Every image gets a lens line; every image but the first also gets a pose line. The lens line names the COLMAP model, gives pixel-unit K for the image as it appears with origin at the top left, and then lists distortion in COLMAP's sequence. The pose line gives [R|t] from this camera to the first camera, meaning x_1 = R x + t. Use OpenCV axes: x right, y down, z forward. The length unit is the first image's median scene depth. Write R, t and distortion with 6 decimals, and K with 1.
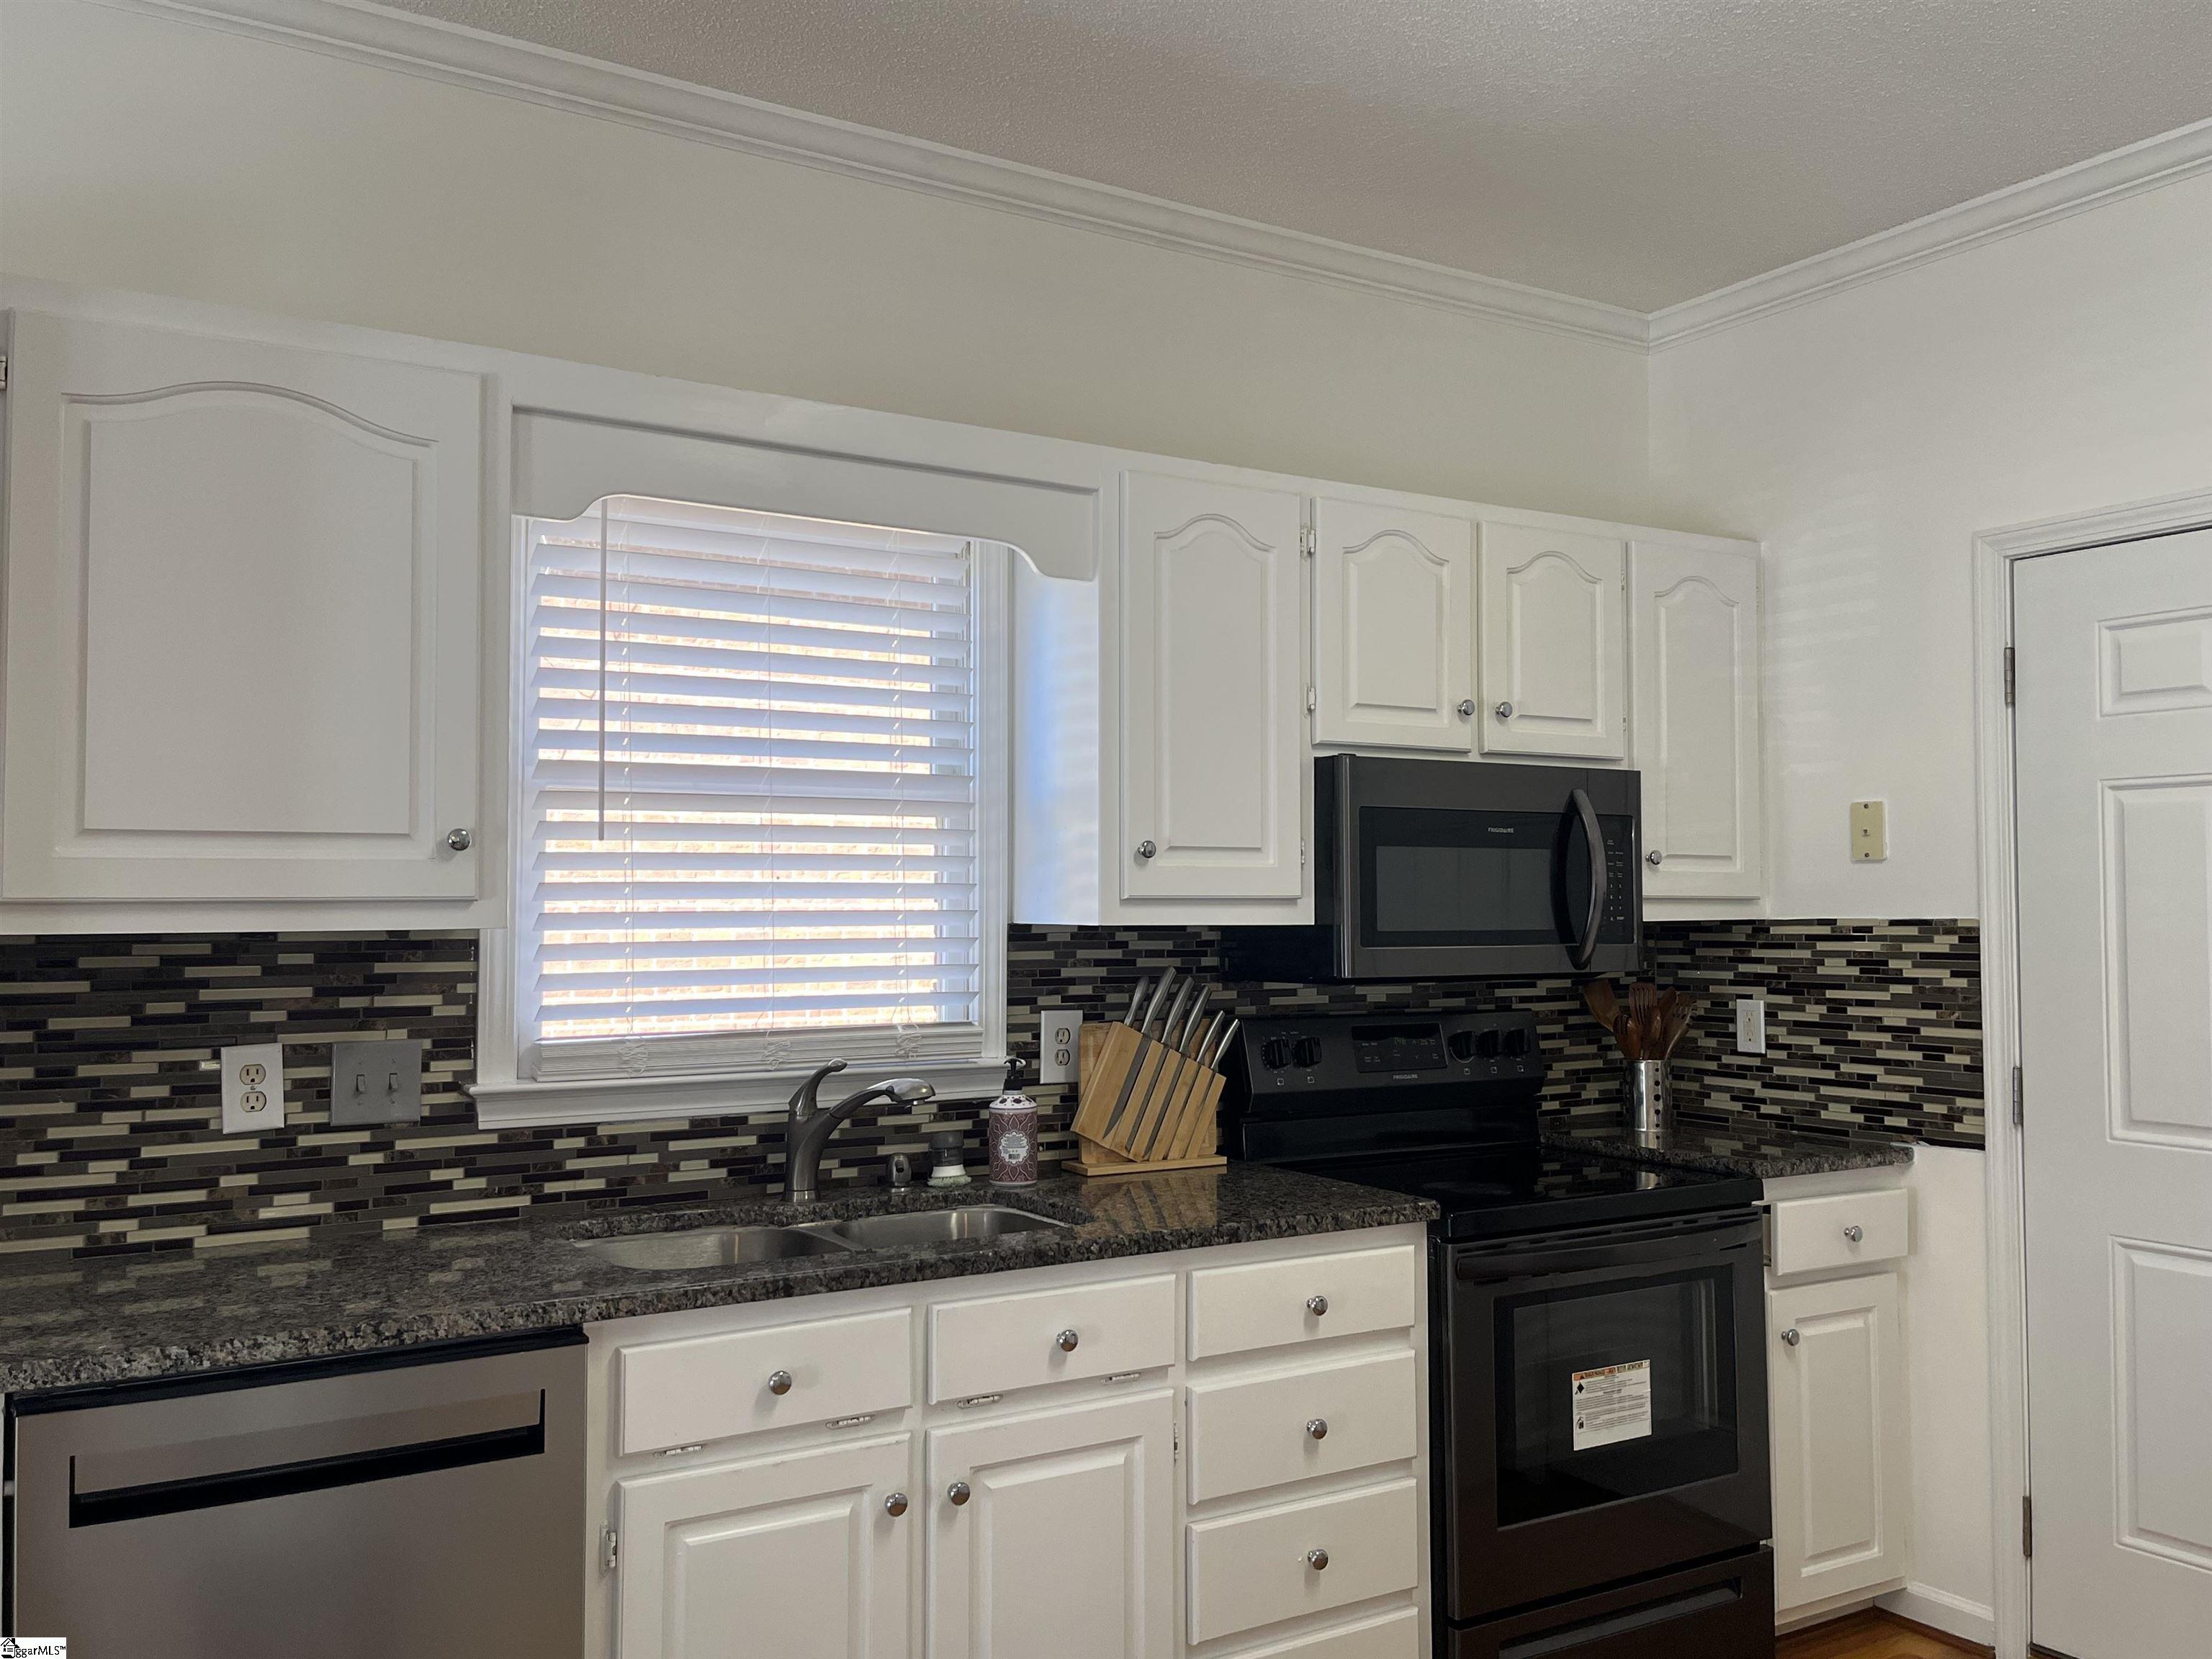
lens RADIAL K [[1831.2, 0, 1104.9], [0, 1831.2, 826.2], [0, 0, 1]] dist [0.041552, -0.009568]
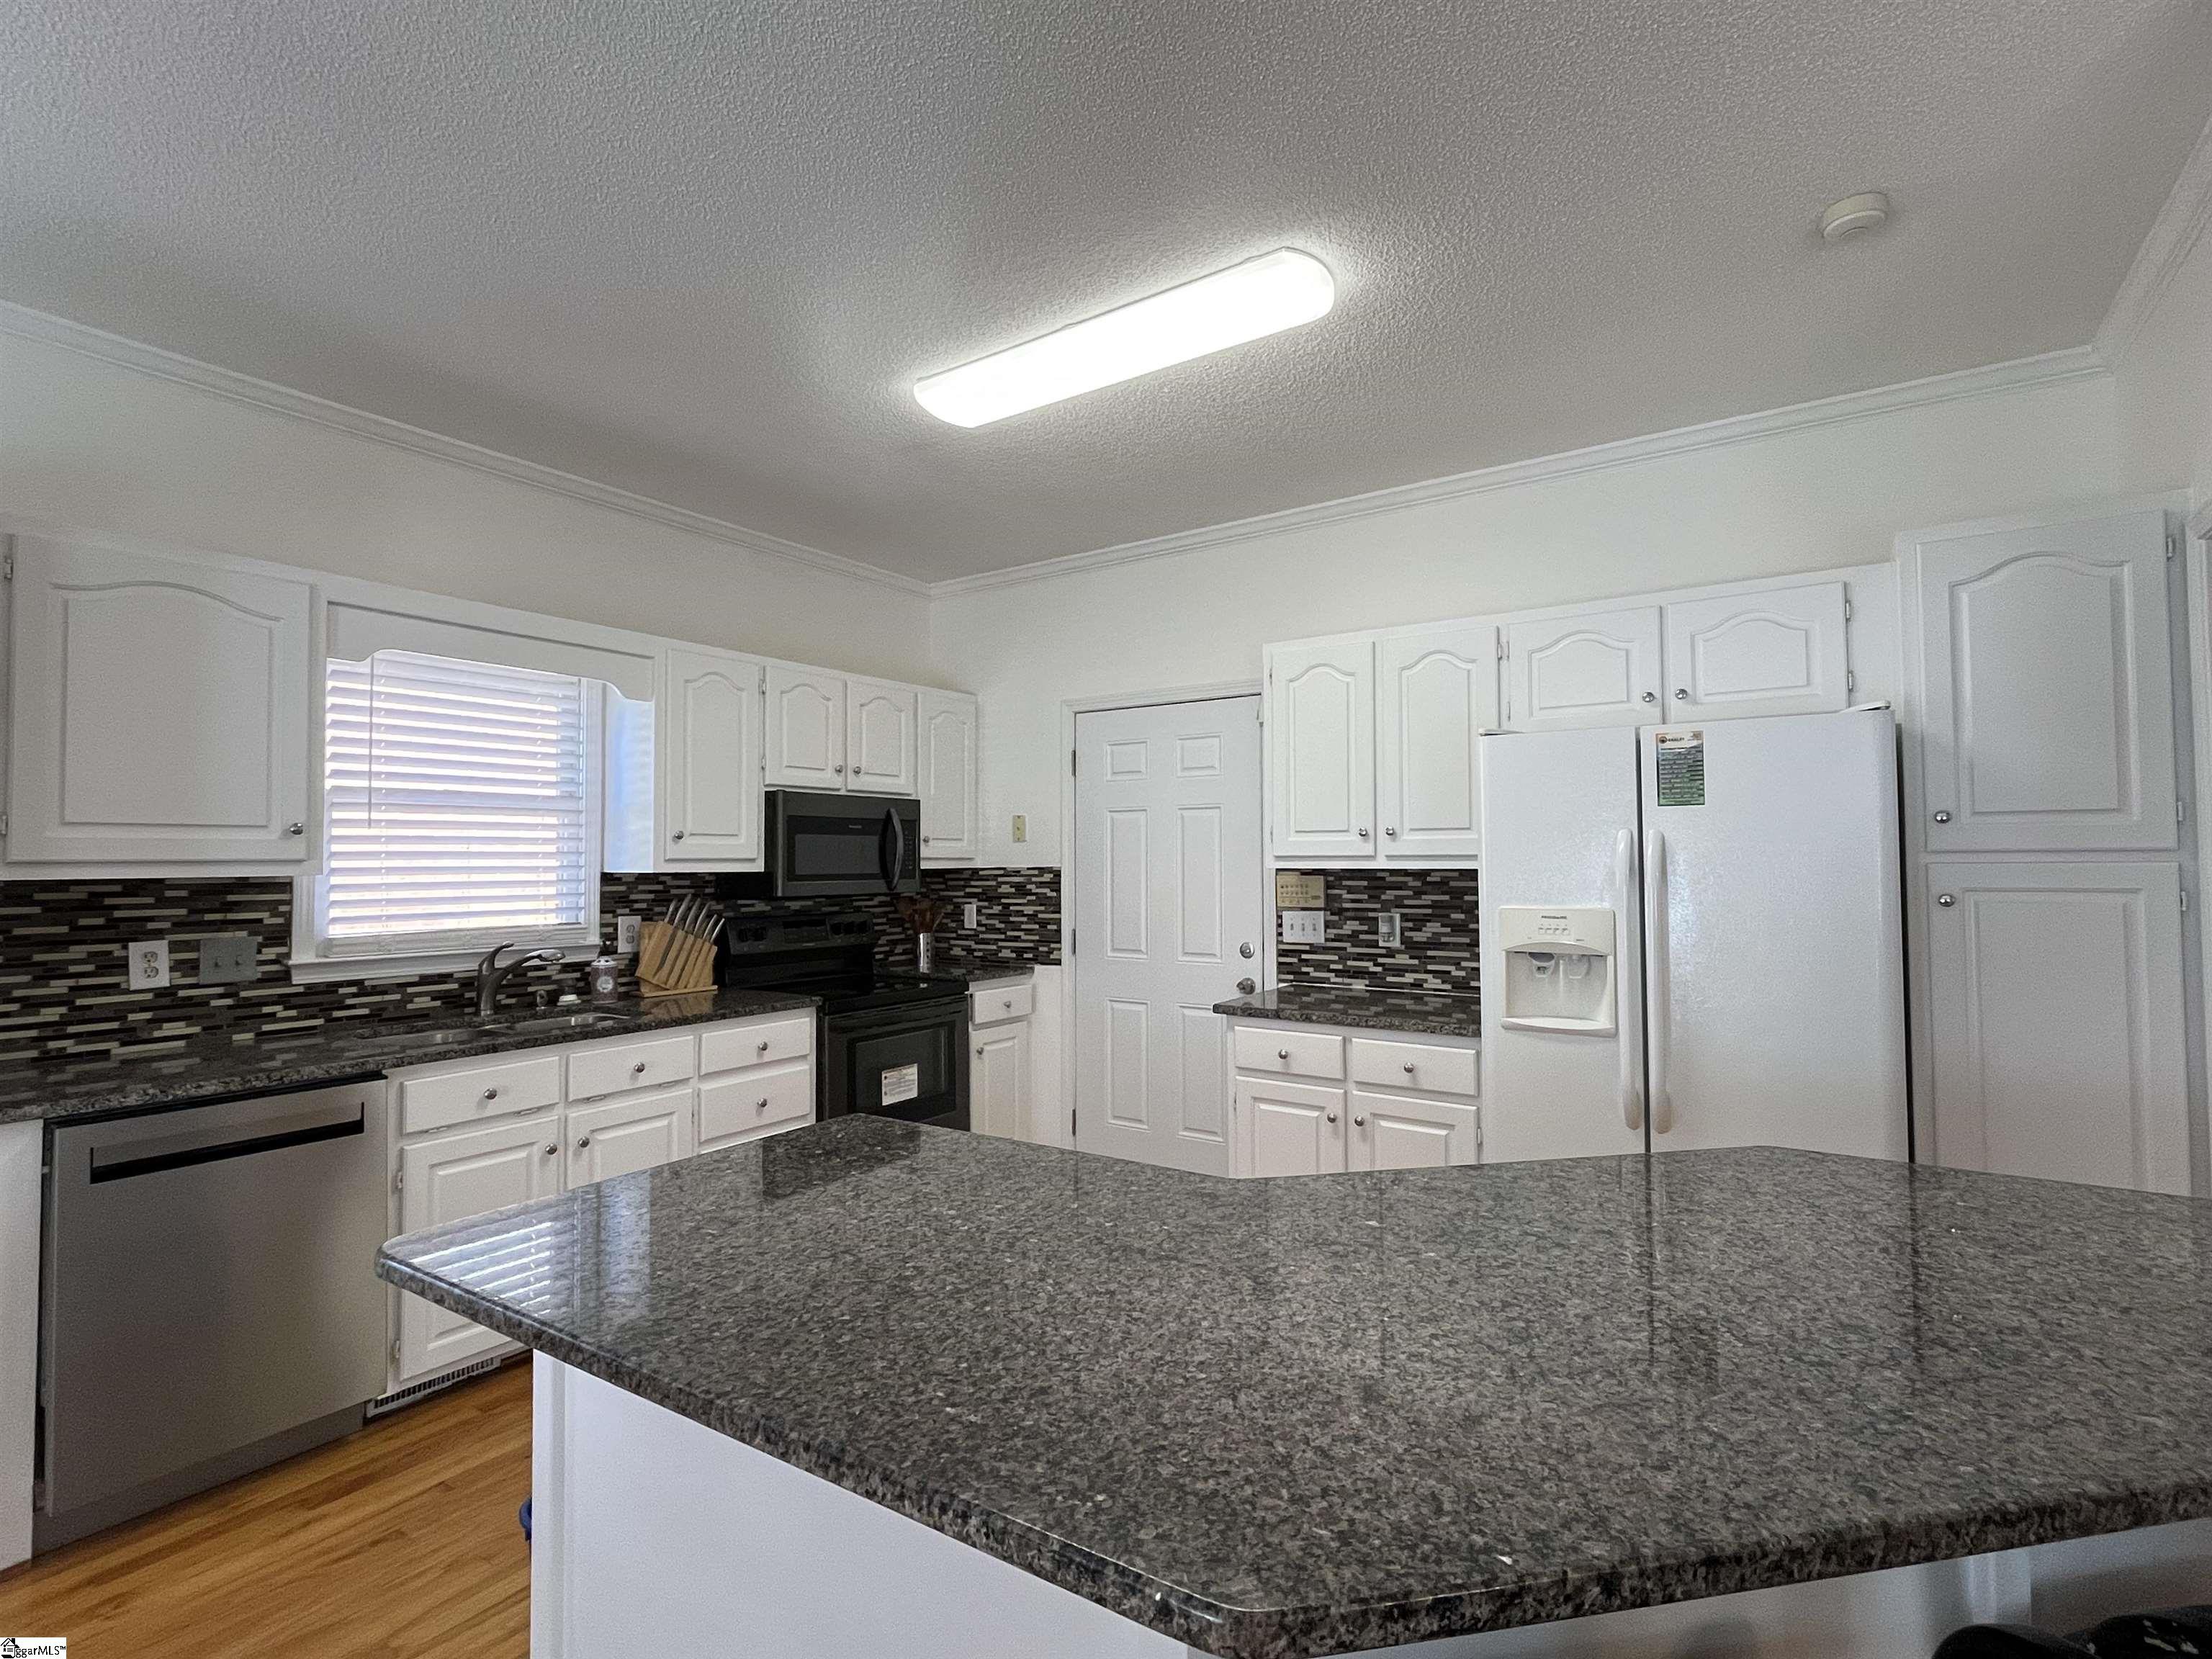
lens RADIAL K [[1054.7, 0, 1106.1], [0, 1054.7, 828.8], [0, 0, 1]] dist [-0.003211, -0.001263]
pose [[0.909948, 0.008405, 0.414638, -0.031173], [-0.012521, 0.999896, 0.007210, -0.008727], [-0.414534, -0.011753, 0.909958, -0.269313]]
